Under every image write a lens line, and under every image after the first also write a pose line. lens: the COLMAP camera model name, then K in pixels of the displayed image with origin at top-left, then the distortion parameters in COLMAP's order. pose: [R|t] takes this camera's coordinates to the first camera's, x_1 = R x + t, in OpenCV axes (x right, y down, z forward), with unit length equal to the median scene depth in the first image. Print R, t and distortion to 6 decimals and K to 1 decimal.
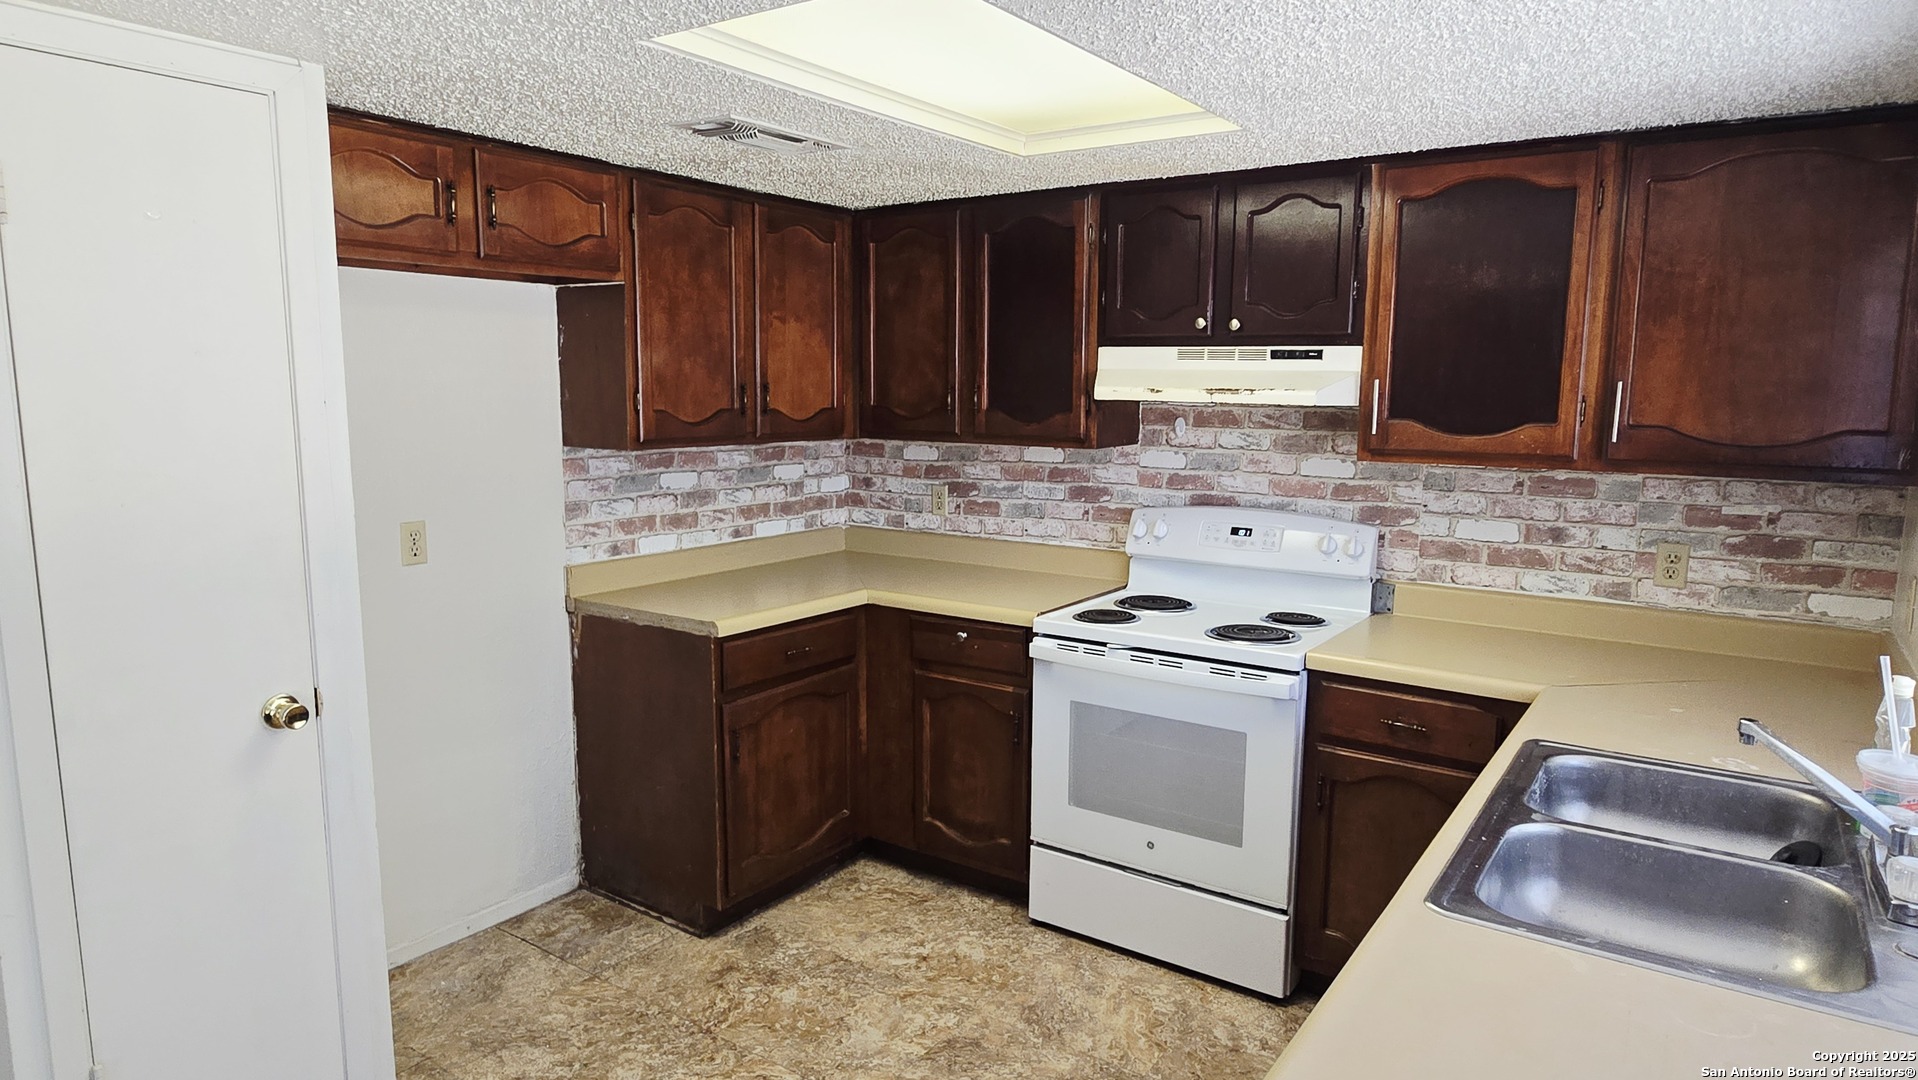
lens RADIAL K [[1141.7, 0, 923.2], [0, 1141.7, 545.7], [0, 0, 1]] dist [-0.004609, -0.000119]
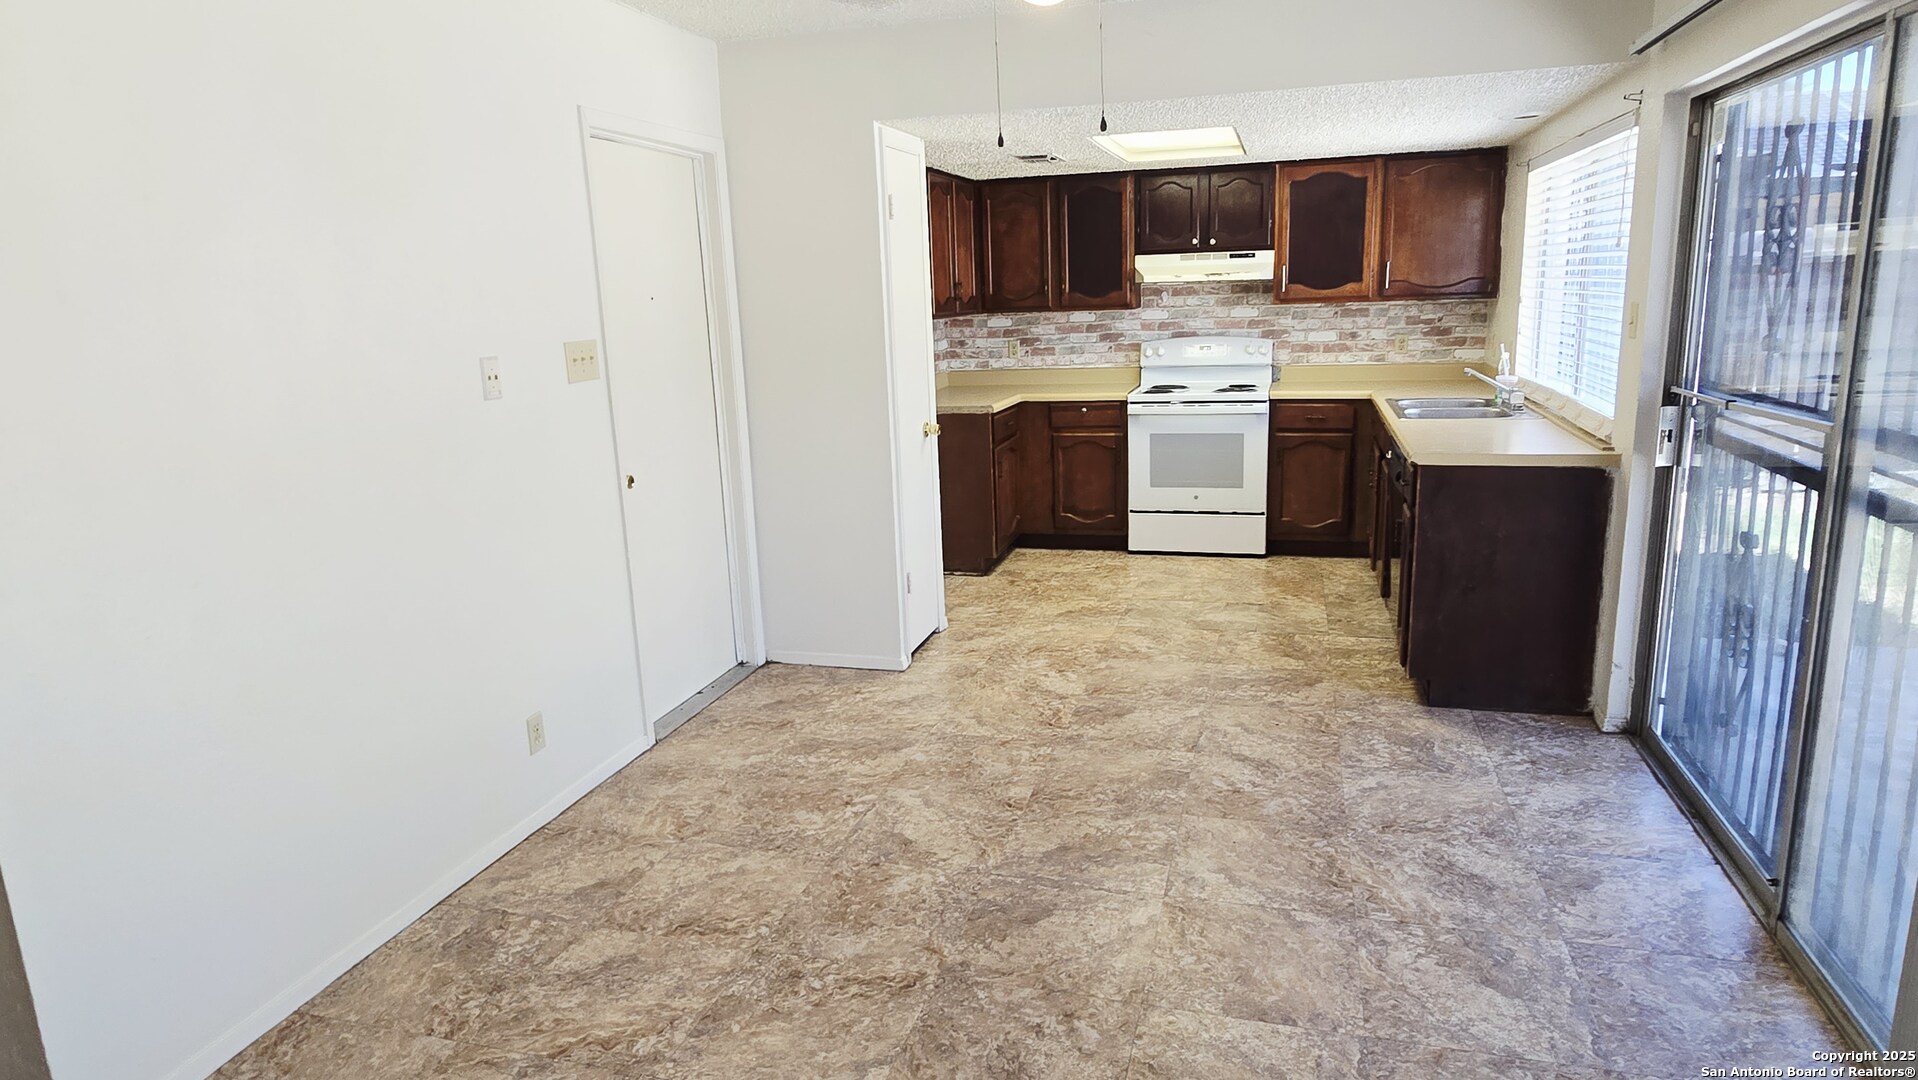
lens RADIAL K [[1141.7, 0, 923.2], [0, 1141.7, 545.7], [0, 0, 1]] dist [-0.004609, -0.000119]
pose [[0.947444, -0.110513, 0.300227, -0.858376], [0.088271, 0.992316, 0.086706, 0.119281], [-0.307502, -0.055648, 0.949919, -0.783281]]
